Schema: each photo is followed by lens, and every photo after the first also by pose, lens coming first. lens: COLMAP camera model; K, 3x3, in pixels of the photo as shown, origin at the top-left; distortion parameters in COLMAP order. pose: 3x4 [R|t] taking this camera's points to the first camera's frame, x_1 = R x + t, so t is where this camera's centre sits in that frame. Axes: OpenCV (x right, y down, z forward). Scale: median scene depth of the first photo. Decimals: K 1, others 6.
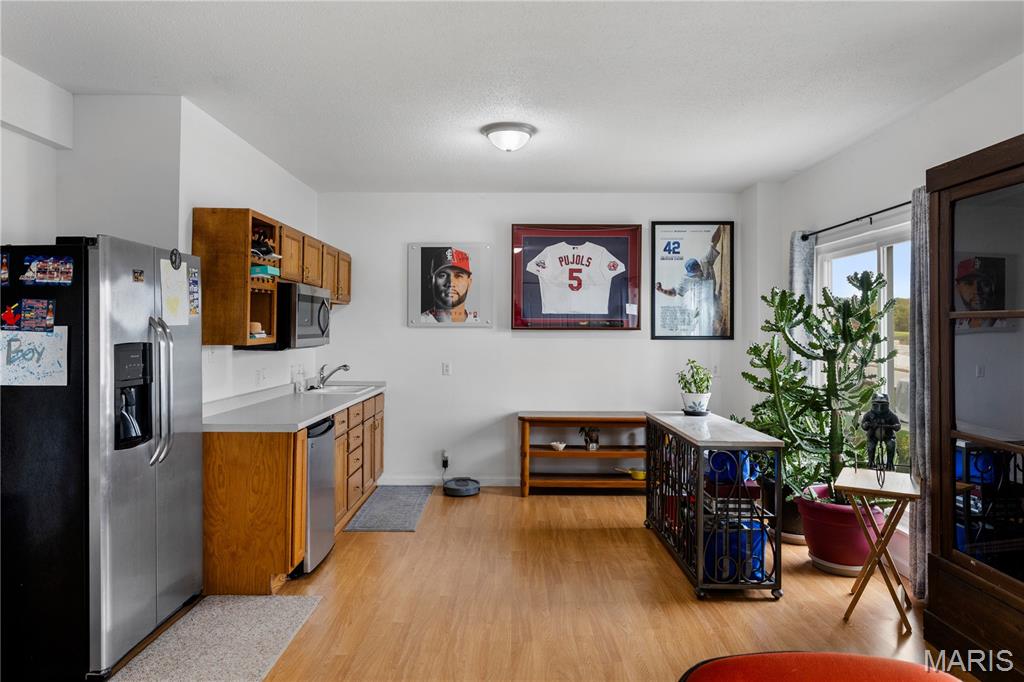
lens RADIAL K [[643.8, 0, 510.4], [0, 643.8, 312.7], [0, 0, 1]] dist [0.004646, 0.001508]
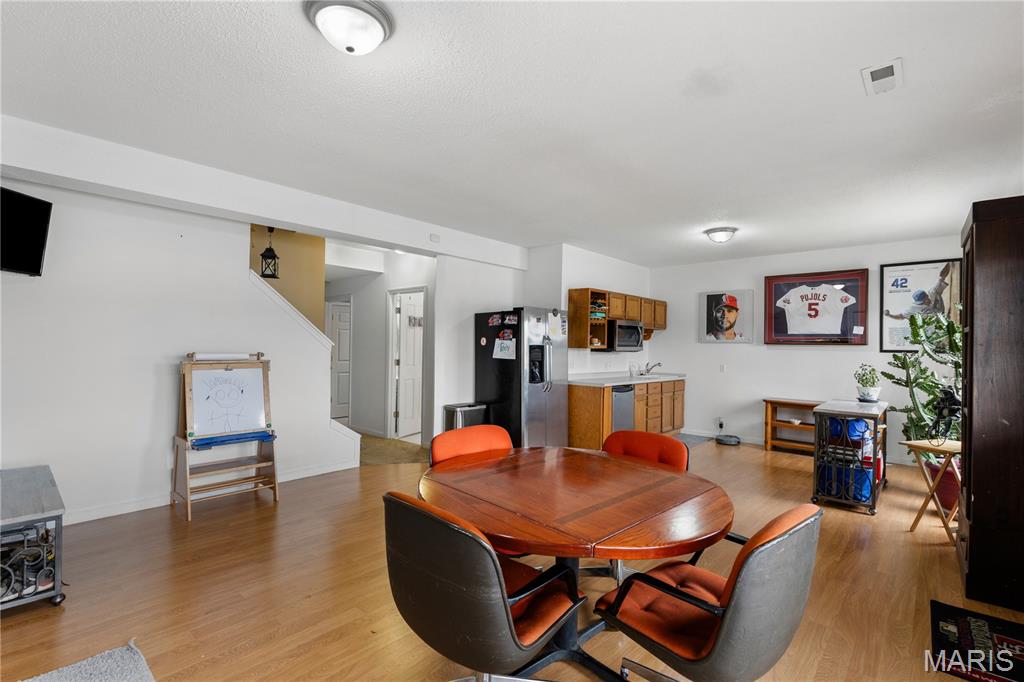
lens RADIAL K [[466.5, 0, 512.0], [0, 466.5, 341.0], [0, 0, 1]] dist [0.000056, 0.000160]
pose [[0.740489, 0.001645, -0.672067, 0.324293], [0.004282, 0.999965, 0.007166, 0.007845], [0.672055, -0.008185, 0.740456, -0.256448]]
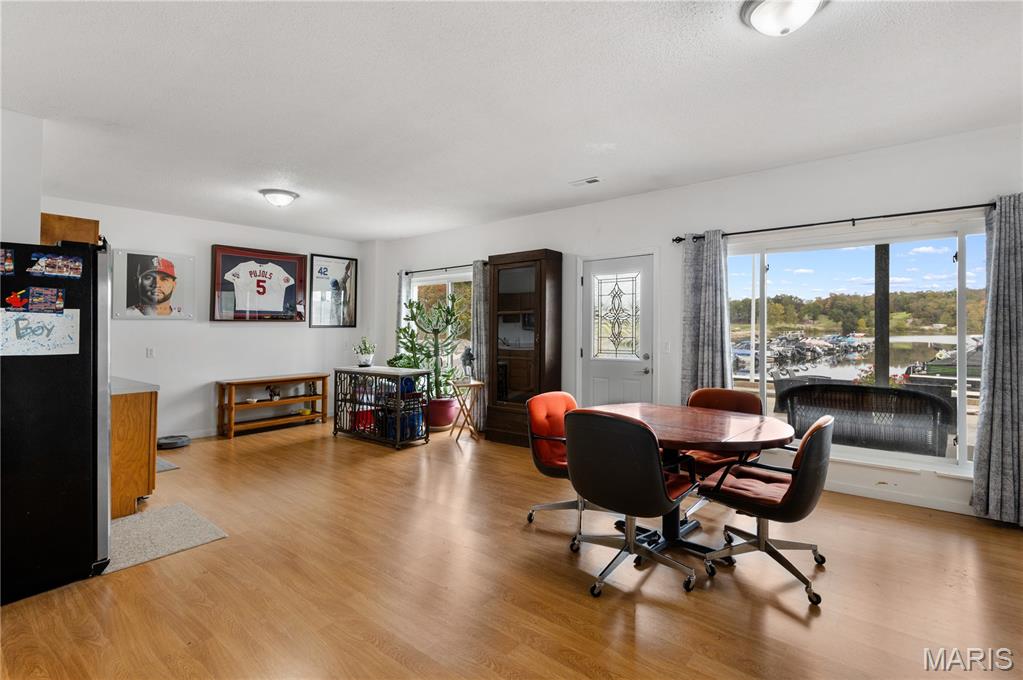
lens RADIAL K [[479.4, 0, 515.3], [0, 479.4, 313.6], [0, 0, 1]] dist [-0.001351, -0.000165]
pose [[0.628681, 0.014427, 0.777529, -0.408555], [-0.010996, 0.999893, -0.009663, 0.013628], [-0.777585, -0.002475, 0.628773, -0.149797]]
